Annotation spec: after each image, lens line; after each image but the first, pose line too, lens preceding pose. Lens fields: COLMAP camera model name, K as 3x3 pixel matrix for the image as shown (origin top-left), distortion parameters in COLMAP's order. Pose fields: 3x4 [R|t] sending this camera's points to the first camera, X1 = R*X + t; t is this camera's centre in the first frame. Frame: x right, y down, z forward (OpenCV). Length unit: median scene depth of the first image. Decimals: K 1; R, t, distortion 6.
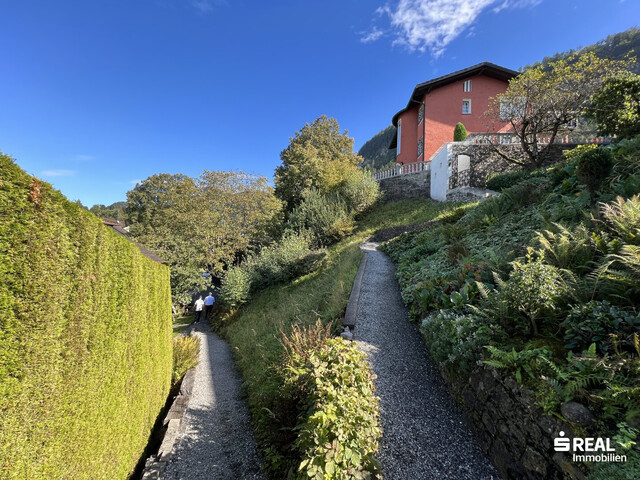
lens RADIAL K [[254.6, 0, 319.2], [0, 254.6, 239.9], [0, 0, 1]] dist [-0.003059, 0.000131]
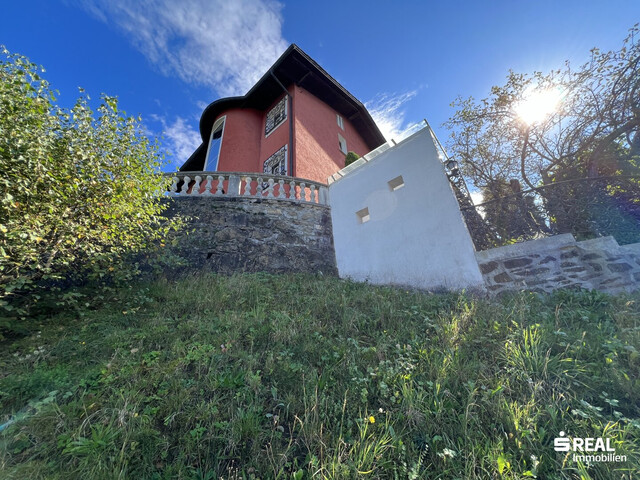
lens RADIAL K [[254.6, 0, 319.2], [0, 254.6, 239.9], [0, 0, 1]] dist [-0.003059, 0.000131]
pose [[0.592177, 0.295332, 0.749737, 0.165132], [0.027102, 0.922591, -0.384827, -0.087453], [-0.805352, 0.248205, 0.538333, 0.803826]]
